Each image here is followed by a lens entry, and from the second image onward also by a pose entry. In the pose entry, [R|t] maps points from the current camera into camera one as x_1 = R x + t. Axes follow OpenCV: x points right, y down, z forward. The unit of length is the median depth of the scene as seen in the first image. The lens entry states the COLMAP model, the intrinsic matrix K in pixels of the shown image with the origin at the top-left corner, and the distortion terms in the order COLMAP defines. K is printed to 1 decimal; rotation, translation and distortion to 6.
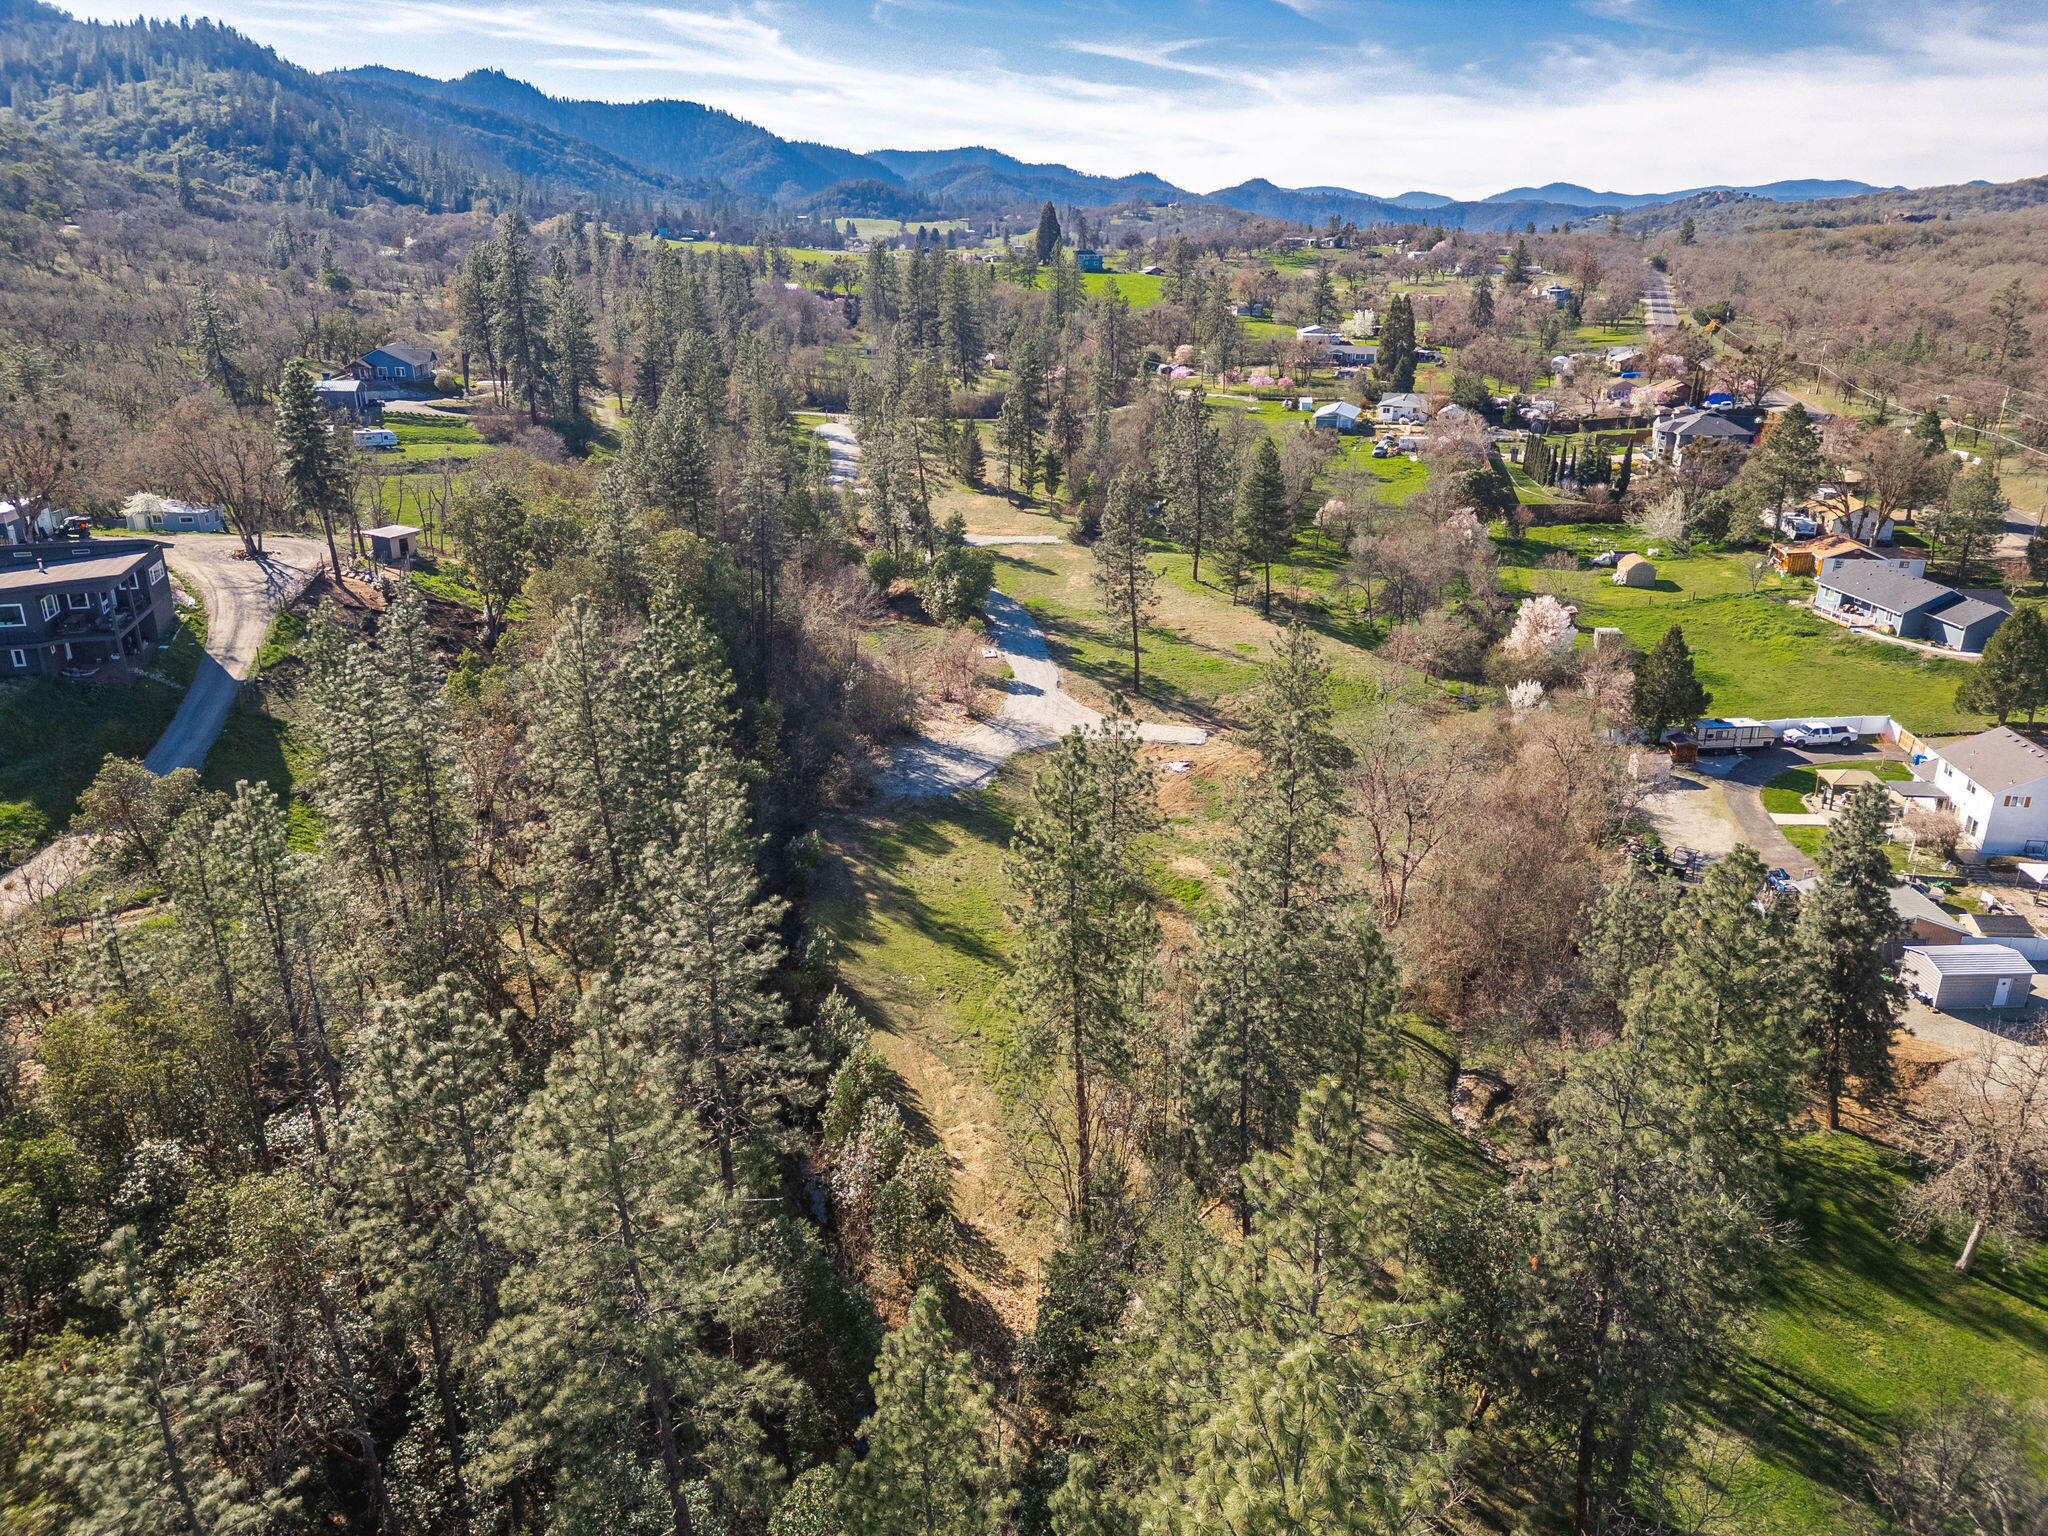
lens RADIAL K [[1436.3, 0, 1024.6], [0, 1436.3, 764.4], [0, 0, 1]] dist [0.068470, -0.061576]
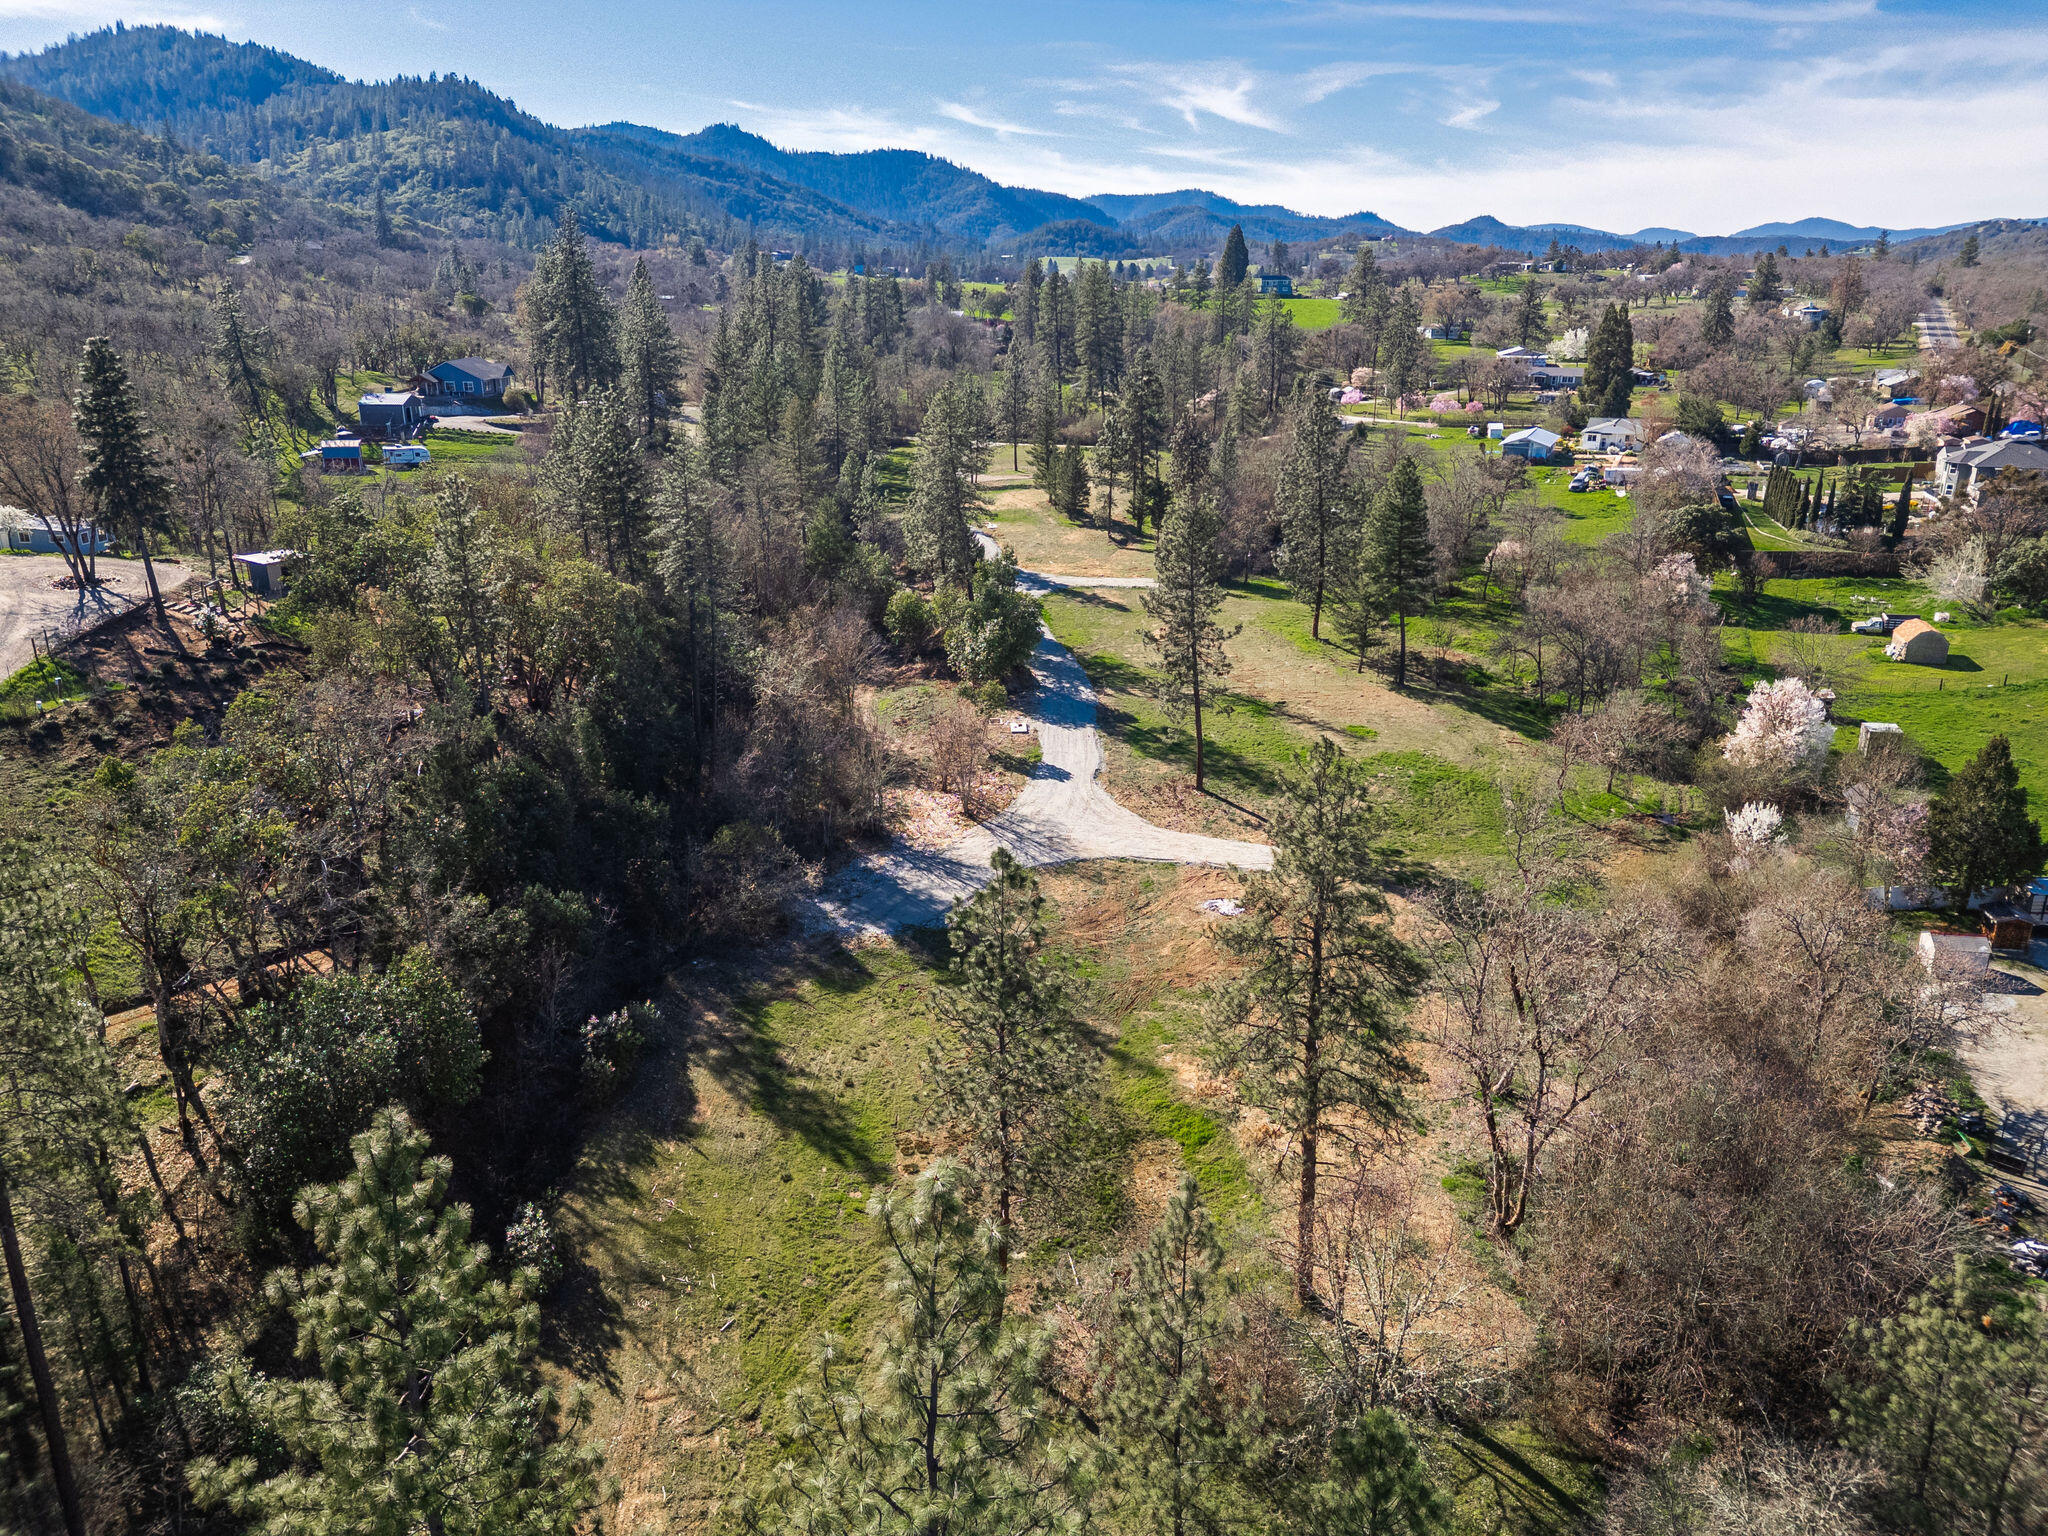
lens RADIAL K [[1436.3, 0, 1024.6], [0, 1436.3, 764.4], [0, 0, 1]] dist [0.068470, -0.061576]
pose [[0.990089, 0.038937, -0.134937, 0.046924], [-0.042555, 0.998805, -0.024027, -0.022105], [0.133840, 0.029531, 0.990563, 0.132181]]
